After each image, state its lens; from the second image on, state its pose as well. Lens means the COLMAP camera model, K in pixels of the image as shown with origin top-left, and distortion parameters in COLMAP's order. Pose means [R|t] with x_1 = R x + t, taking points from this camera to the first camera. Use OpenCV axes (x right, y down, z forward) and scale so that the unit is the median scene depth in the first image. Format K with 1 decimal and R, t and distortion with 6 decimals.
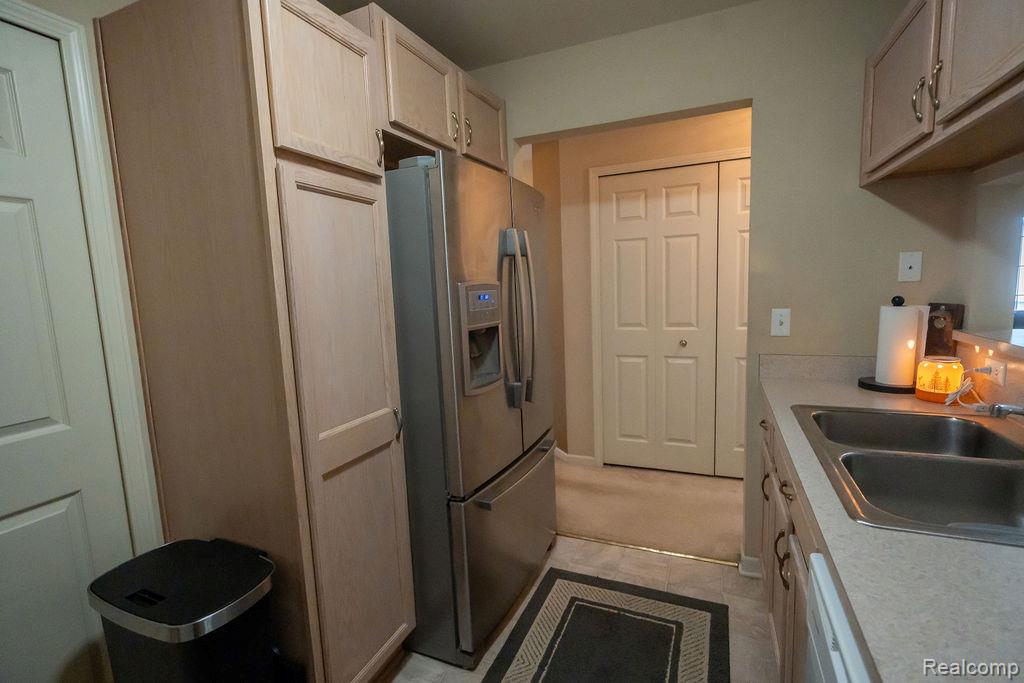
lens RADIAL K [[471.0, 0, 514.6], [0, 471.0, 344.9], [0, 0, 1]] dist [-0.001363, -0.000054]
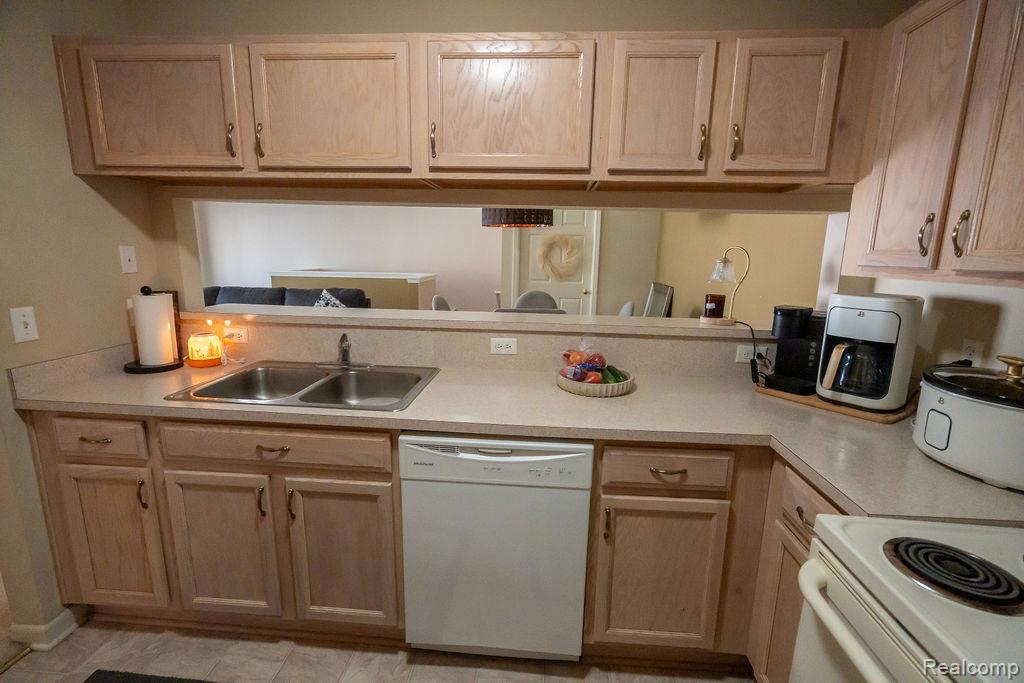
lens RADIAL K [[460.9, 0, 513.6], [0, 460.9, 343.2], [0, 0, 1]] dist [-0.000093, 0.000207]
pose [[-0.323728, -0.151901, 0.933877, -0.455198], [0.113511, 0.973664, 0.197722, -0.079591], [-0.939316, 0.170014, -0.297960, 0.469284]]
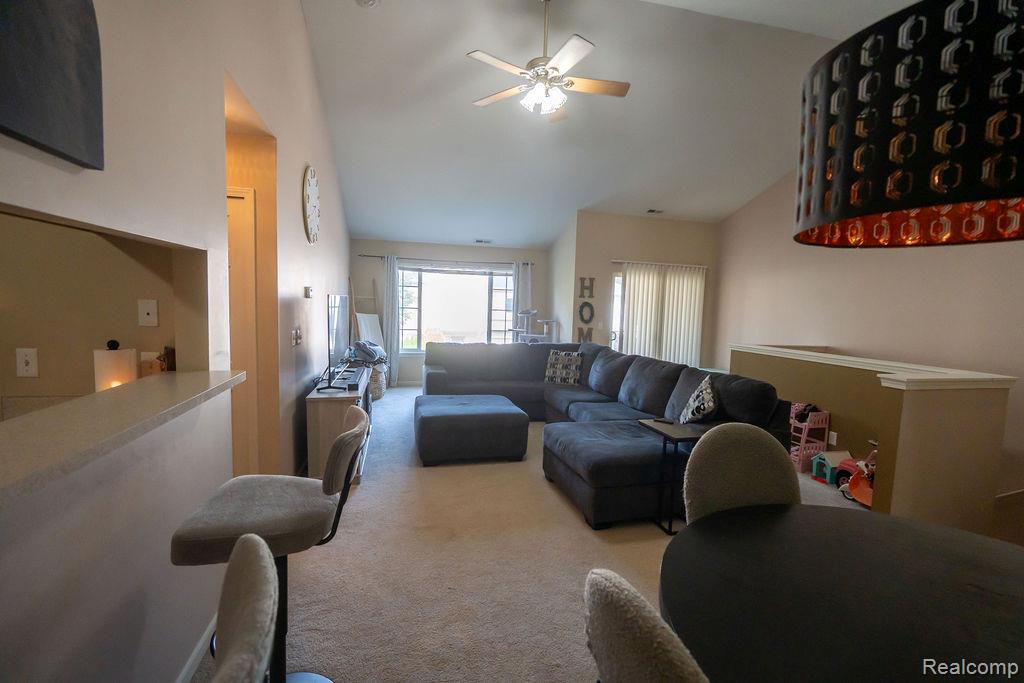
lens RADIAL K [[460.2, 0, 513.0], [0, 460.2, 342.8], [0, 0, 1]] dist [-0.001263, -0.000396]
pose [[0.795898, 0.014836, 0.605249, 0.805088], [0.011770, 0.999132, -0.039969, -0.039957], [-0.605316, 0.038935, 0.795032, -0.341153]]
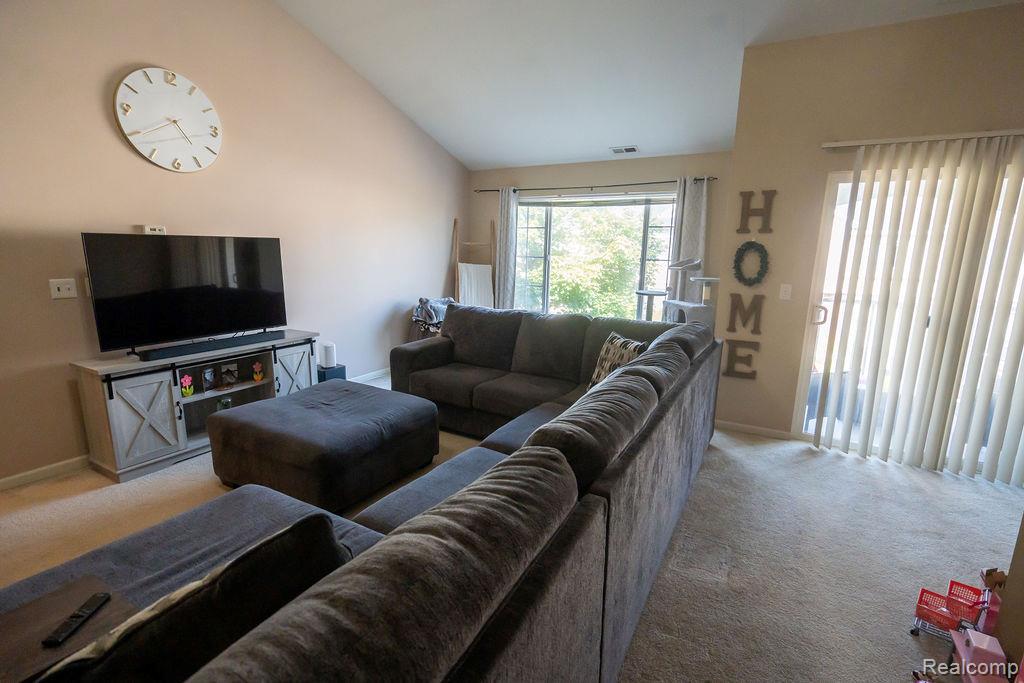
lens RADIAL K [[479.0, 0, 516.2], [0, 479.0, 342.8], [0, 0, 1]] dist [-0.000381, -0.000032]
pose [[0.991622, 0.080301, -0.101185, 2.786784], [-0.072896, 0.994525, 0.074879, -0.184321], [0.106644, -0.066875, 0.992046, 0.218879]]
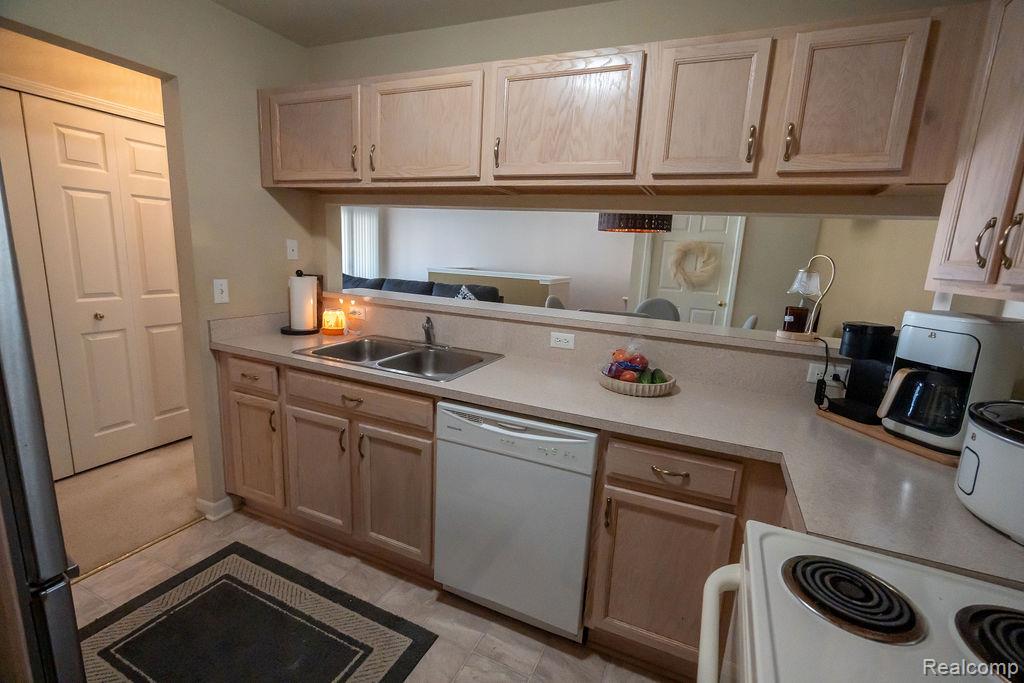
lens RADIAL K [[464.1, 0, 513.4], [0, 464.1, 343.4], [0, 0, 1]] dist [-0.001073, 0.000452]
pose [[0.016289, -0.154103, 0.987920, -0.585913], [0.074258, 0.985509, 0.152503, -0.042842], [-0.997106, 0.070877, 0.027496, 0.267695]]
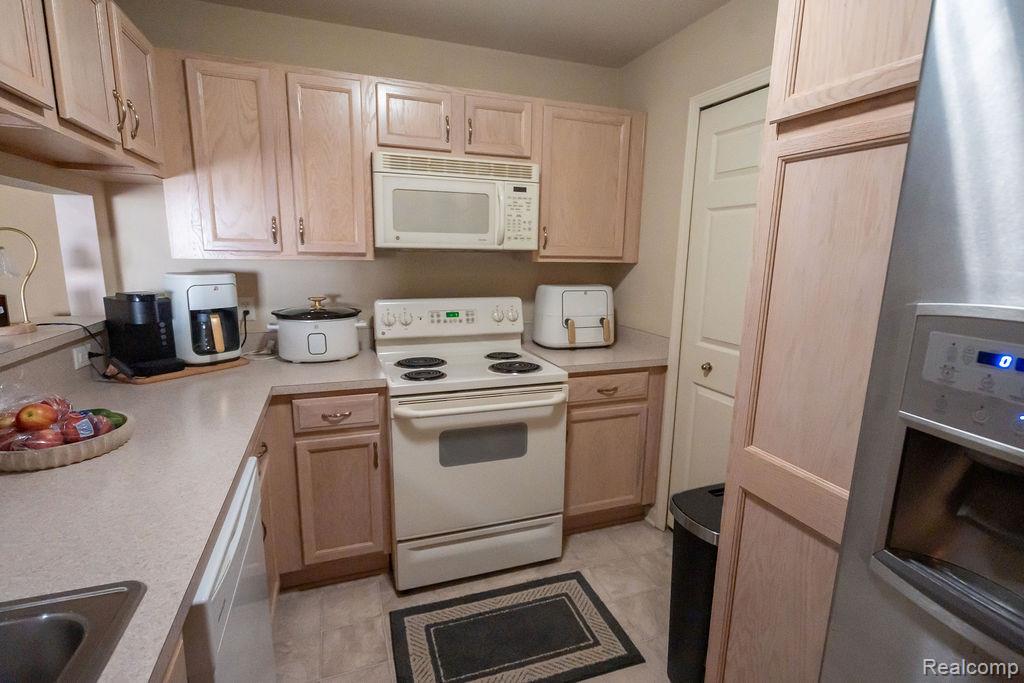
lens RADIAL K [[488.0, 0, 510.7], [0, 488.0, 344.5], [0, 0, 1]] dist [0.000010, 0.000825]
pose [[-0.732400, 0.156647, -0.662610, 0.331554], [-0.075670, 0.948419, 0.307855, -0.161931], [0.676656, 0.275613, -0.682769, 0.848791]]
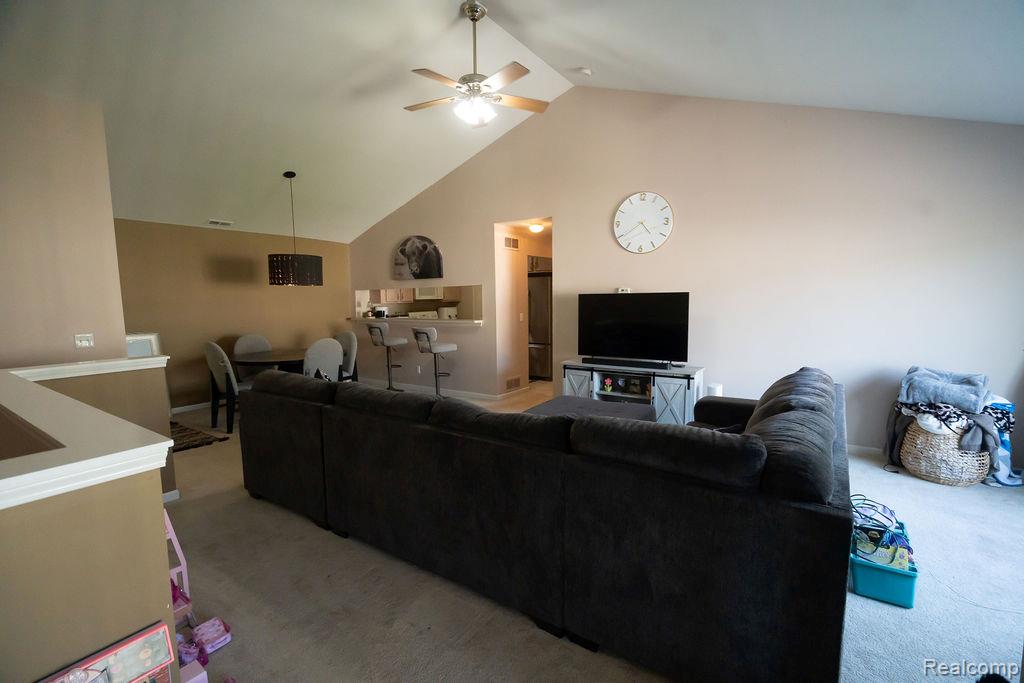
lens RADIAL K [[465.9, 0, 509.6], [0, 465.9, 341.8], [0, 0, 1]] dist [-0.001230, 0.000062]
pose [[-0.212091, 0.138917, -0.967326, 4.153403], [-0.099634, 0.981613, 0.162814, -0.443671], [0.972158, 0.130910, -0.194351, 1.706994]]
